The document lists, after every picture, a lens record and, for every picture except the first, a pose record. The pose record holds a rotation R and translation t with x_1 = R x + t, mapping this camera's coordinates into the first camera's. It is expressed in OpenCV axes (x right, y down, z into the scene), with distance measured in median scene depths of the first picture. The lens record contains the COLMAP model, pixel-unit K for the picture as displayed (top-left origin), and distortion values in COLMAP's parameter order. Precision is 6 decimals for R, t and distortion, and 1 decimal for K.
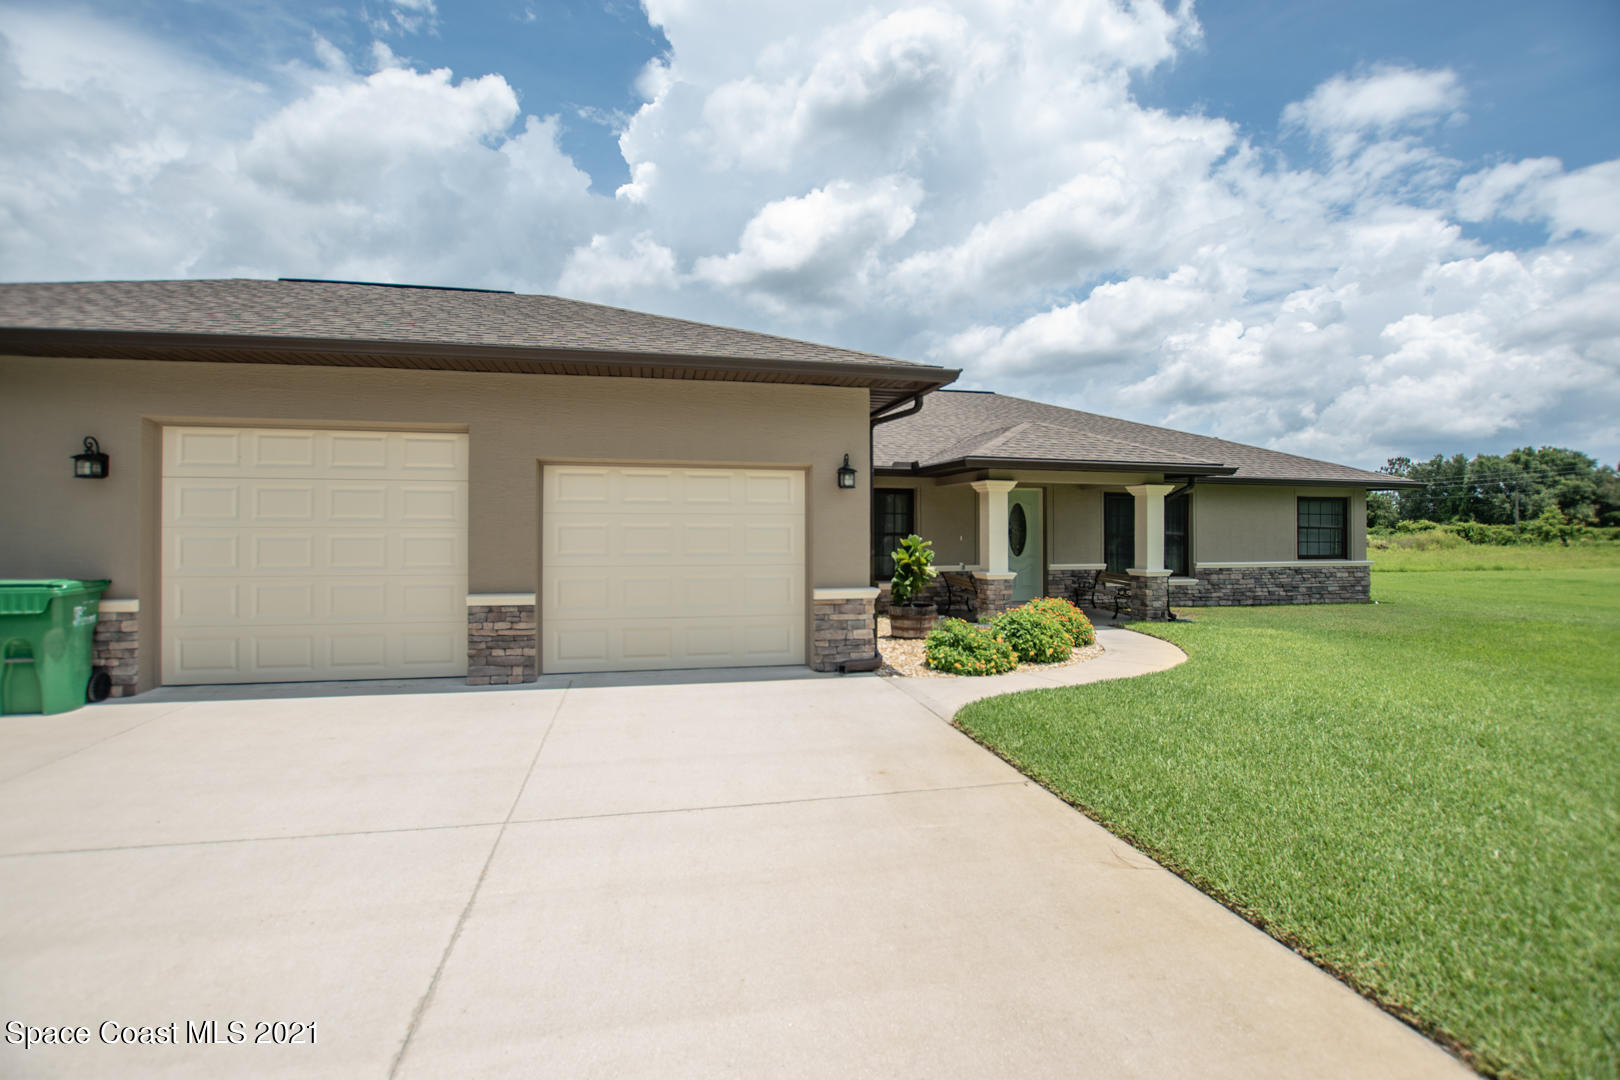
lens RADIAL K [[712.7, 0, 810.0], [0, 712.7, 540.0], [0, 0, 1]] dist [-0.030355, 0.000680]
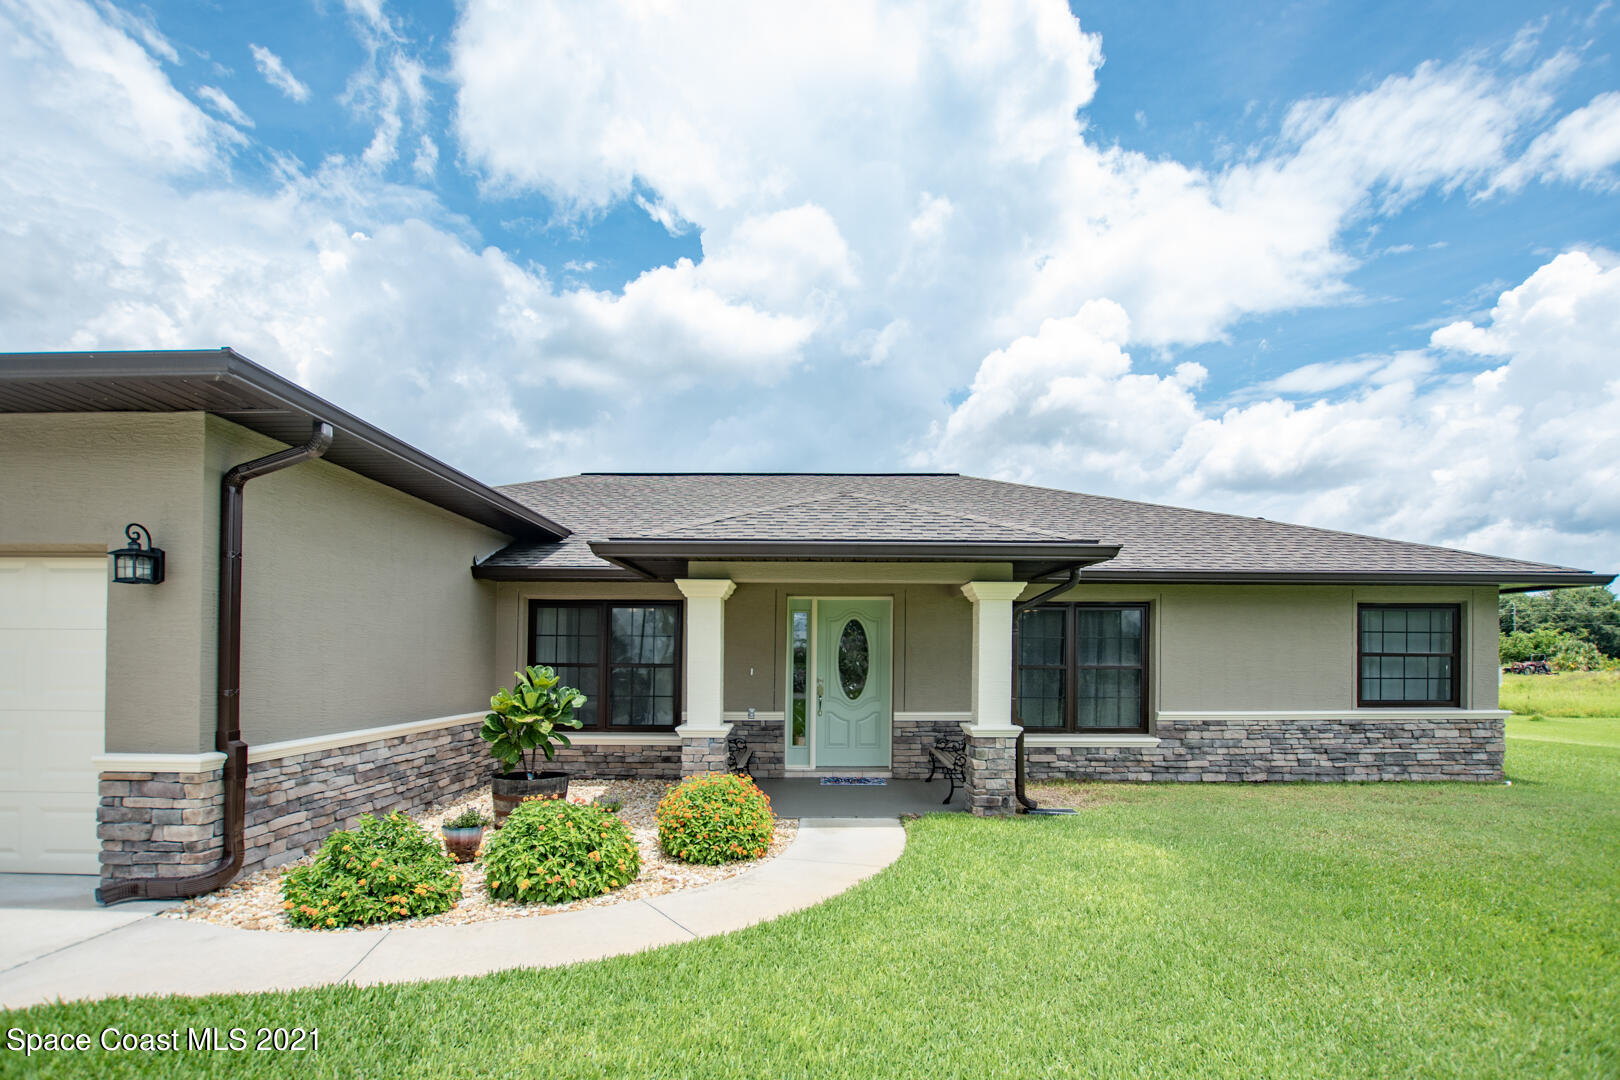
lens RADIAL K [[773.5, 0, 809.3], [0, 773.5, 651.1], [0, 0, 1]] dist [-0.037293, -0.000040]
pose [[0.977433, -0.005779, -0.211167, 0.389978], [-0.001174, 0.999462, -0.032784, 0.002118], [0.211242, 0.032292, 0.976900, 0.282706]]
